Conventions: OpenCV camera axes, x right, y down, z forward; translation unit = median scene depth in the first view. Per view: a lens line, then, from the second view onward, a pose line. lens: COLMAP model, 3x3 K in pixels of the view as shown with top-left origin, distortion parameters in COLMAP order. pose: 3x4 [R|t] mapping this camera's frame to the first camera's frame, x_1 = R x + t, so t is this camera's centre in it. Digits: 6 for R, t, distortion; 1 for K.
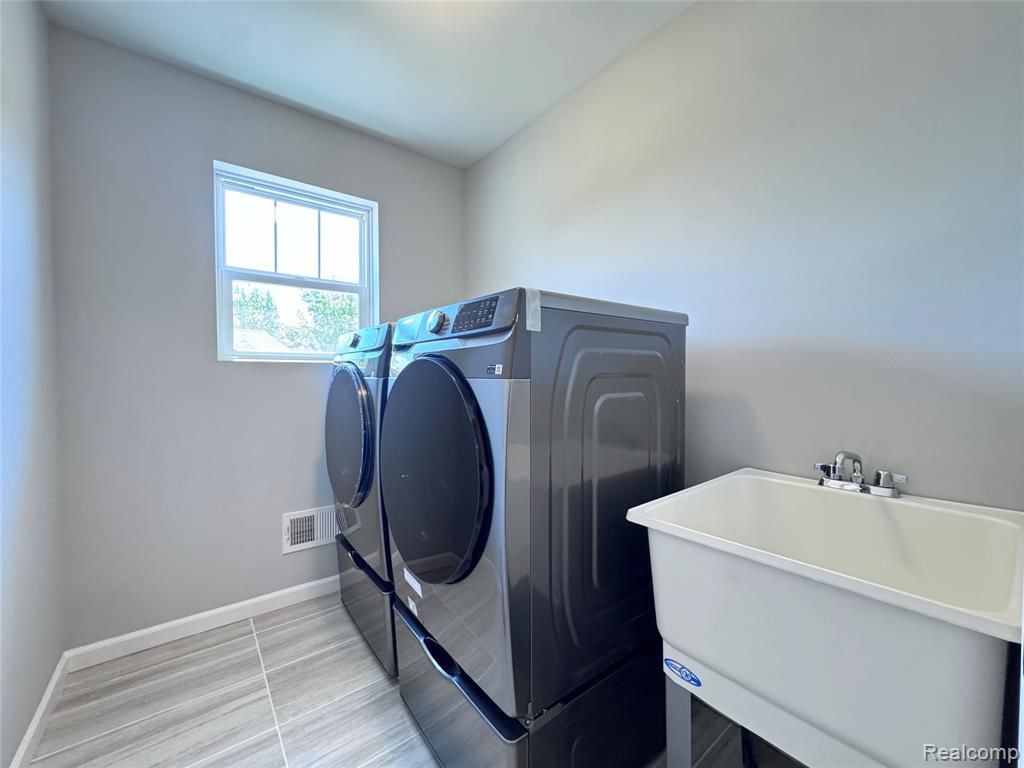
lens RADIAL K [[408.8, 0, 515.1], [0, 408.8, 381.4], [0, 0, 1]] dist [-0.004060, 0.000348]
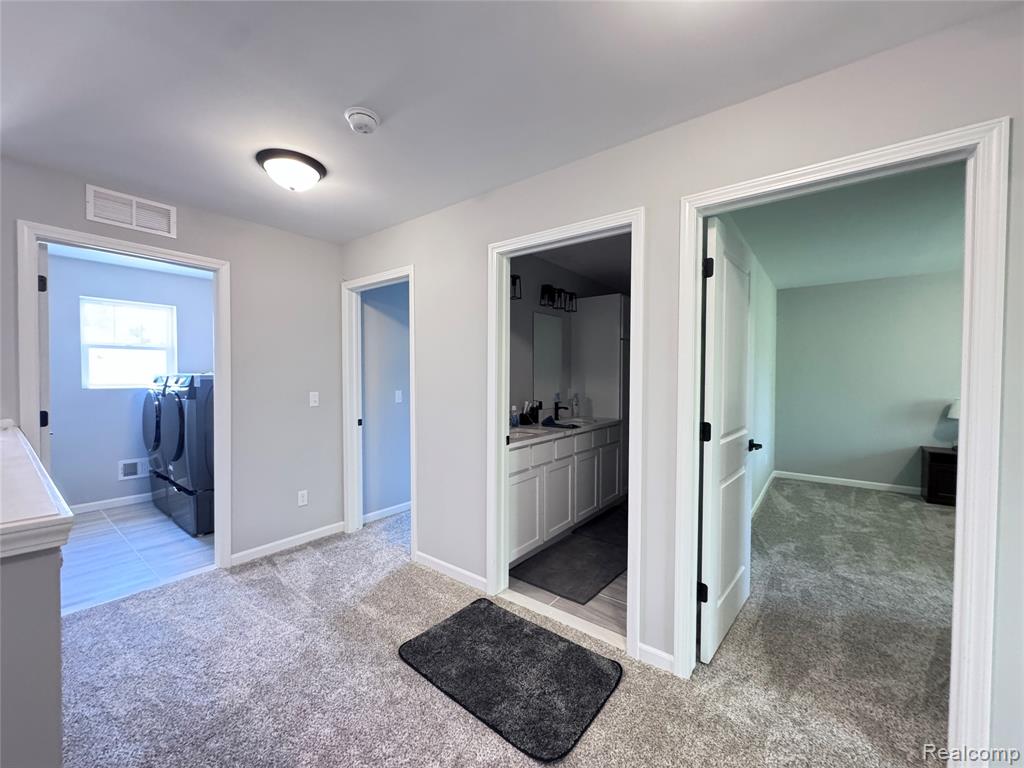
lens RADIAL K [[408.8, 0, 508.8], [0, 408.8, 383.8], [0, 0, 1]] dist [-0.004060, 0.000348]
pose [[0.971026, -0.000416, 0.238975, 0.850741], [0.000248, 1.000000, 0.000736, -0.067495], [-0.238976, -0.000655, 0.971025, -1.464627]]
